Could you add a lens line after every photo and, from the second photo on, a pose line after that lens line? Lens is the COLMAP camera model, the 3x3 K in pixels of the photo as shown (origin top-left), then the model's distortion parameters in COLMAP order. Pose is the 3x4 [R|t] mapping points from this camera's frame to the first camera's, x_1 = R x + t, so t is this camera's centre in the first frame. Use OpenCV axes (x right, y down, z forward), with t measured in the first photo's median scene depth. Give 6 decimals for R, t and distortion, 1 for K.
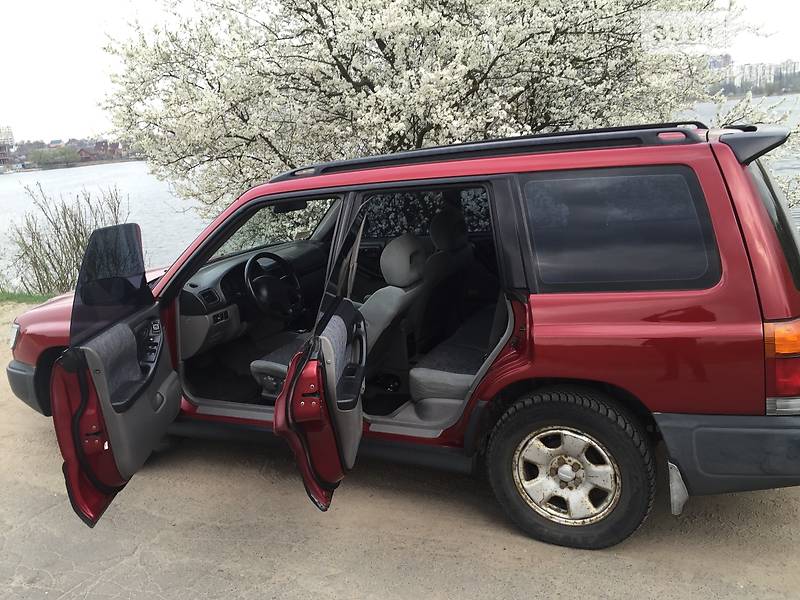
lens RADIAL K [[675.6, 0, 400.3], [0, 675.6, 303.9], [0, 0, 1]] dist [0.065755, -0.073177]
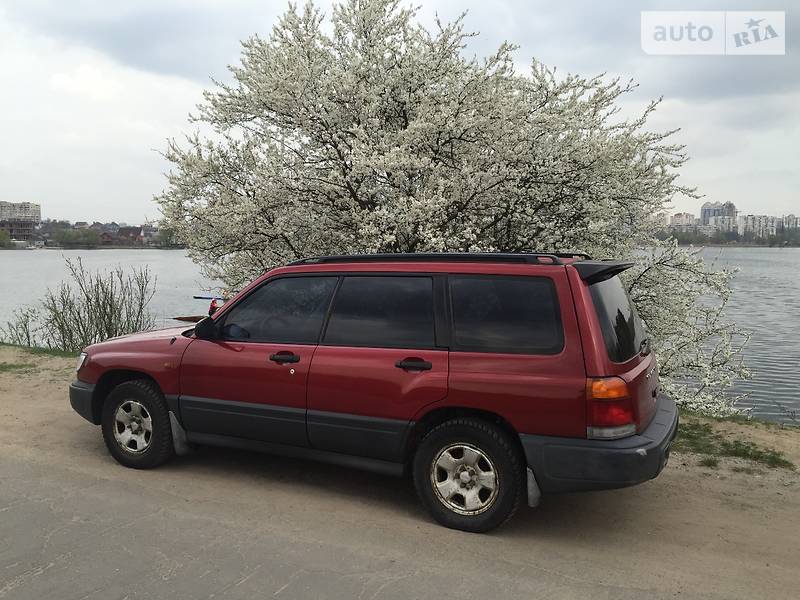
lens RADIAL K [[675.6, 0, 402.0], [0, 675.6, 300.8], [0, 0, 1]] dist [0.065755, -0.073177]
pose [[0.995310, 0.096417, -0.007803, 0.037968], [-0.096383, 0.981628, -0.164671, 0.058850], [-0.008218, 0.164651, 0.986318, -0.224711]]
